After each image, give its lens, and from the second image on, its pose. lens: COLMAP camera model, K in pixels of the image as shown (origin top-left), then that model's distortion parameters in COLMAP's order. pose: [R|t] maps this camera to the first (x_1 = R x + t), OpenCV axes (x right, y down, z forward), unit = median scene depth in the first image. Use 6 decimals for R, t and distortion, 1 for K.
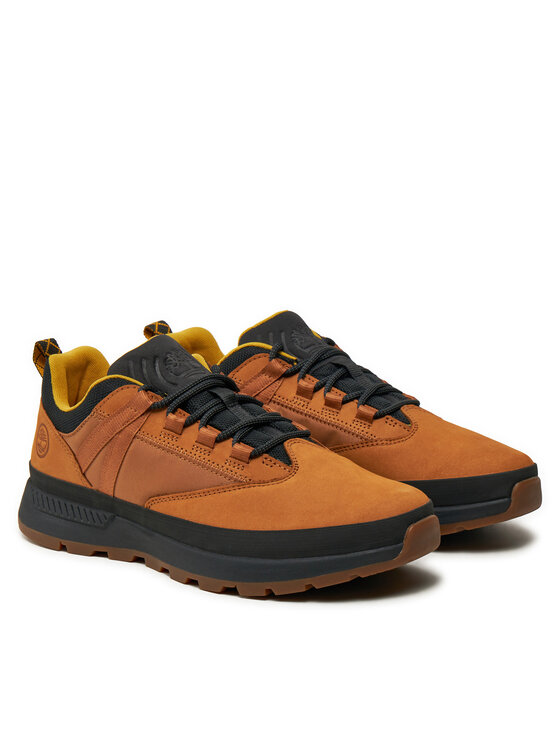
lens RADIAL K [[1898.5, 0, 280.0], [0, 1898.5, 373.0], [0, 0, 1]] dist [-0.011085, -0.245167]
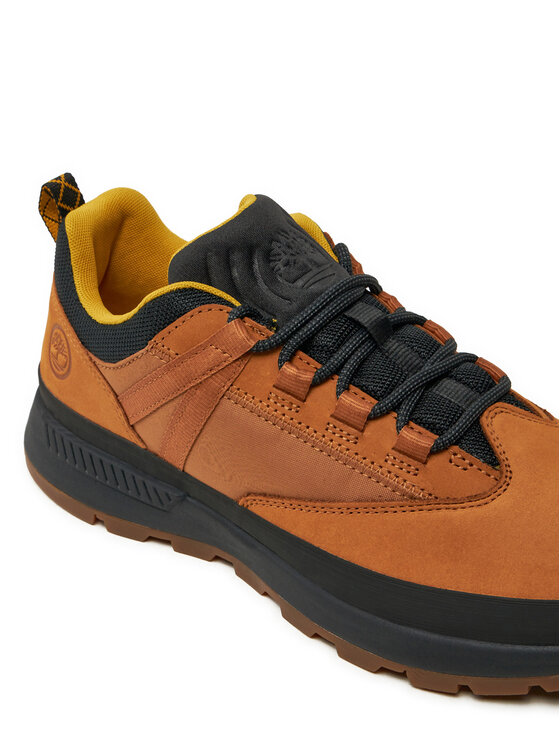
lens RADIAL K [[1334.2, 0, 280.0], [0, 1334.2, 373.0], [0, 0, 1]] dist [-0.004081, -0.028947]
pose [[0.997357, -0.001844, 0.072630, -0.089328], [-0.021259, 0.948517, 0.316011, -0.105637], [-0.069474, -0.316719, 0.945972, 0.606656]]
